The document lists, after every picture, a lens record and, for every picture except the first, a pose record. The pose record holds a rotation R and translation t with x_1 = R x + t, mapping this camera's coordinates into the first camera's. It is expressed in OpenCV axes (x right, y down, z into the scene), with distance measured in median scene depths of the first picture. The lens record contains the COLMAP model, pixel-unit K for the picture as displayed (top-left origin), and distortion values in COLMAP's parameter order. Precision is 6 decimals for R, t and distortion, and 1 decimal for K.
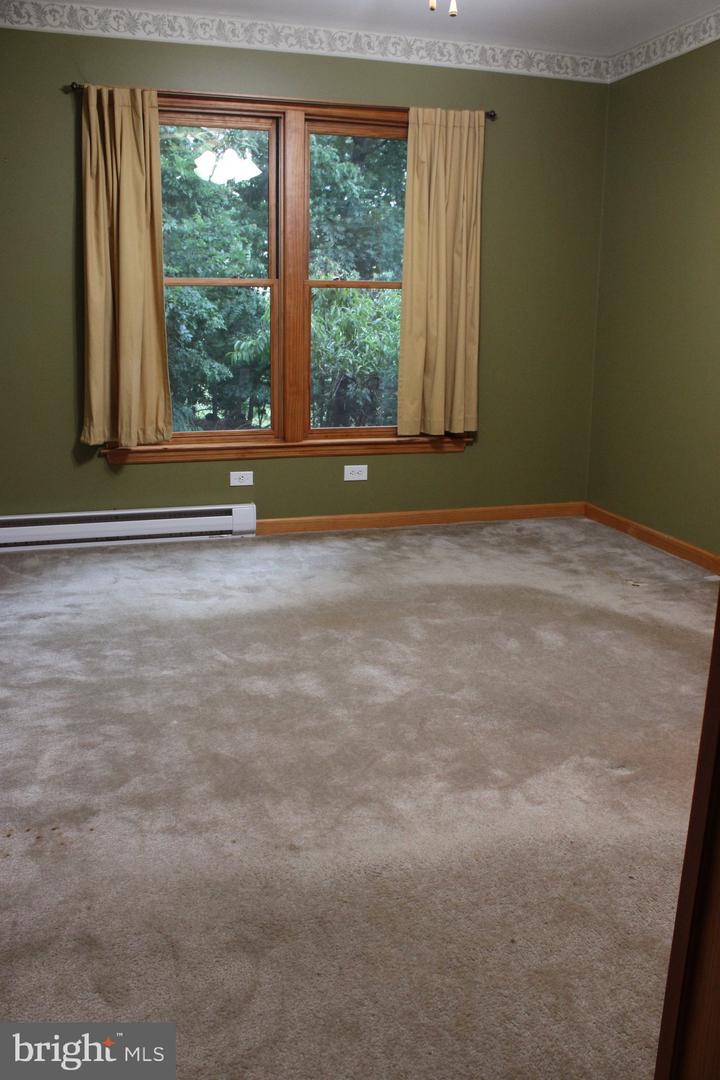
lens RADIAL K [[910.7, 0, 363.9], [0, 910.7, 542.3], [0, 0, 1]] dist [-0.174293, 0.161095]
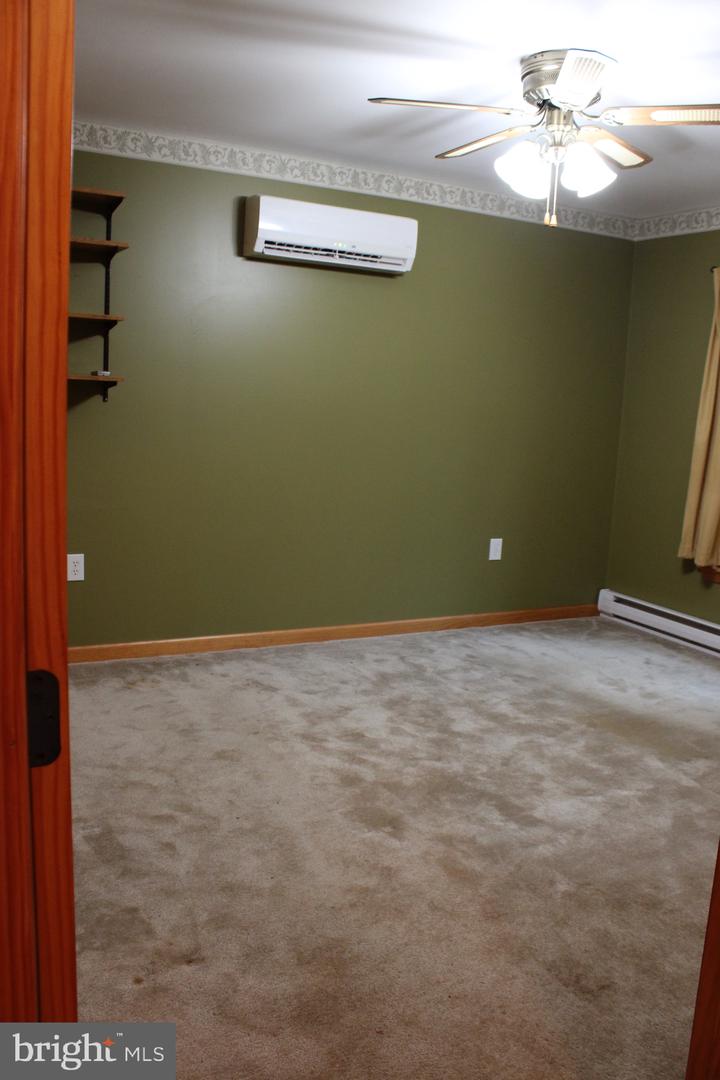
lens RADIAL K [[910.7, 0, 363.9], [0, 910.7, 542.3], [0, 0, 1]] dist [-0.174293, 0.161095]
pose [[0.183665, 0.159835, -0.969907, 0.900698], [-0.291120, 0.951272, 0.101636, -0.146150], [0.938891, 0.263692, 0.221247, 0.382708]]
